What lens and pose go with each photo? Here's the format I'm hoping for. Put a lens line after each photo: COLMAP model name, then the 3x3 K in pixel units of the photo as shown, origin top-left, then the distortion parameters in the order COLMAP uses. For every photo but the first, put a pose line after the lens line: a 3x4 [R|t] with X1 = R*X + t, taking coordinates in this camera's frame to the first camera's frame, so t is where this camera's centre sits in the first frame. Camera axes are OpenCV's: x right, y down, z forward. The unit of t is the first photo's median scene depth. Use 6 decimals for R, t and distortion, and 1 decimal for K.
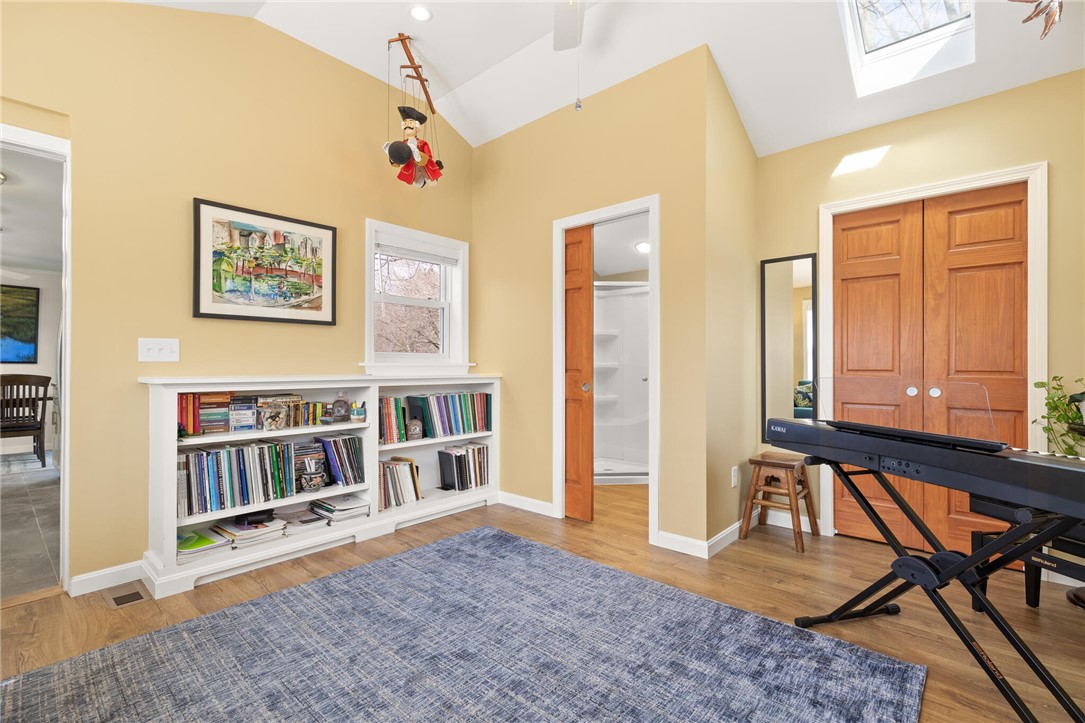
lens RADIAL K [[486.4, 0, 549.8], [0, 486.4, 364.1], [0, 0, 1]] dist [-0.000264, -0.000541]
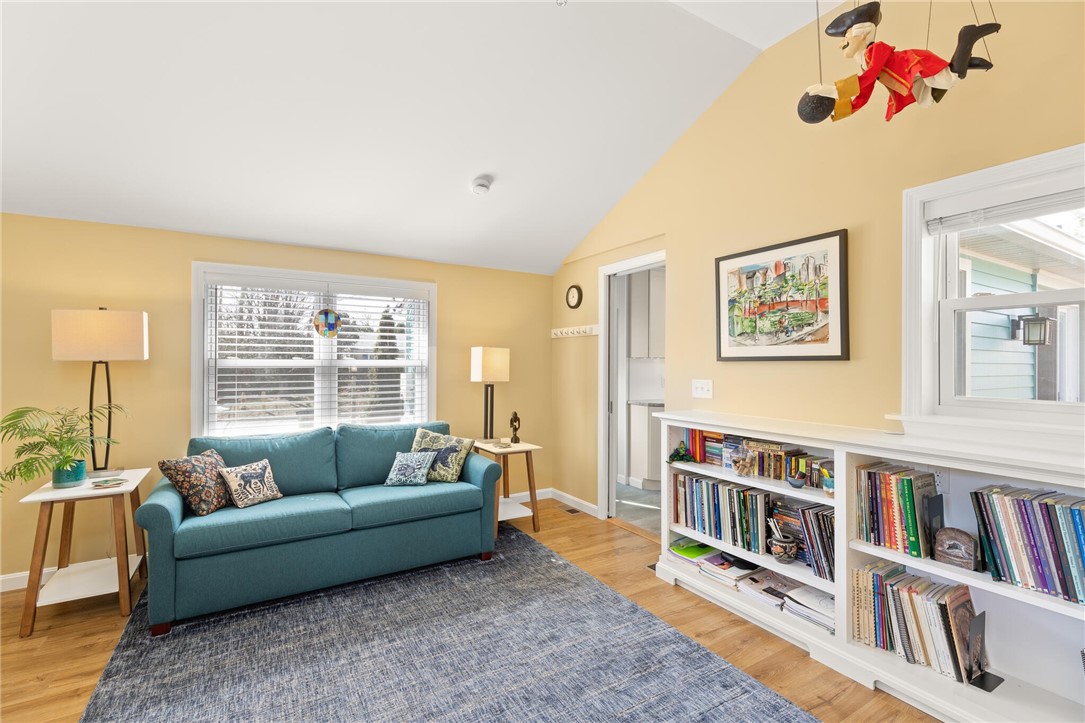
lens RADIAL K [[486.4, 0, 549.8], [0, 486.4, 364.1], [0, 0, 1]] dist [-0.000264, -0.000541]
pose [[-0.291633, -0.000374, -0.956530, 0.449931], [-0.001714, 0.999999, 0.000131, -0.082170], [0.956529, 0.001678, -0.291633, 0.880242]]
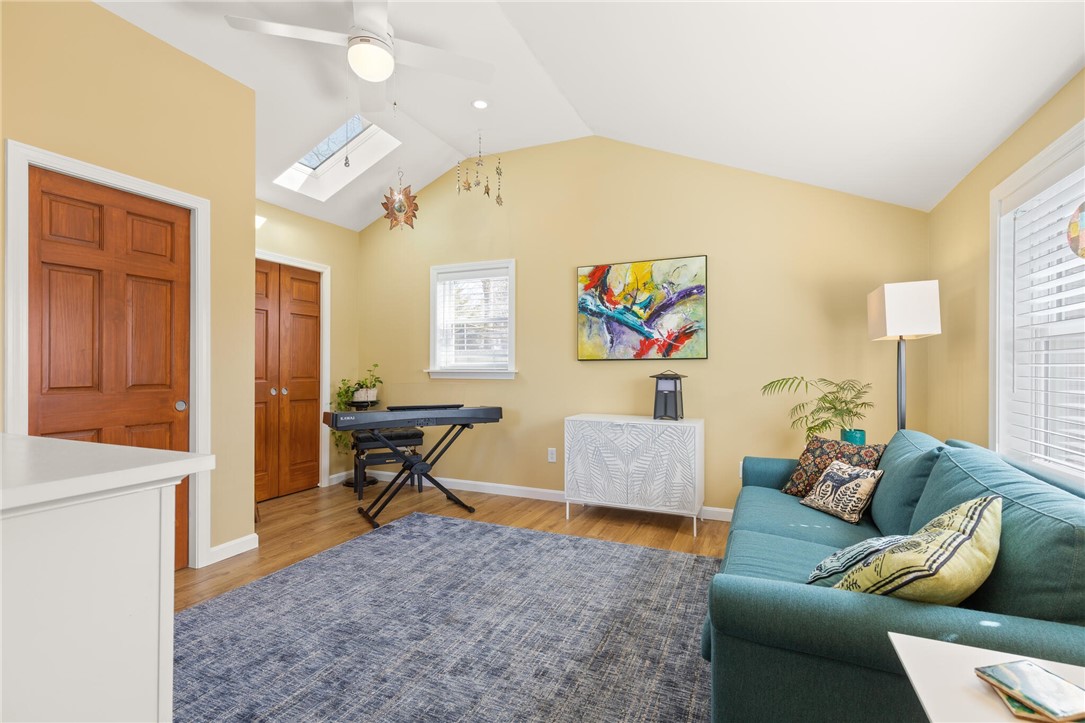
lens RADIAL K [[486.4, 0, 549.8], [0, 486.4, 364.1], [0, 0, 1]] dist [-0.000264, -0.000541]
pose [[-0.309004, 0.006355, 0.951040, -0.947611], [-0.008449, 0.999920, -0.009426, -0.022117], [-0.951023, -0.010948, -0.308925, 0.687256]]
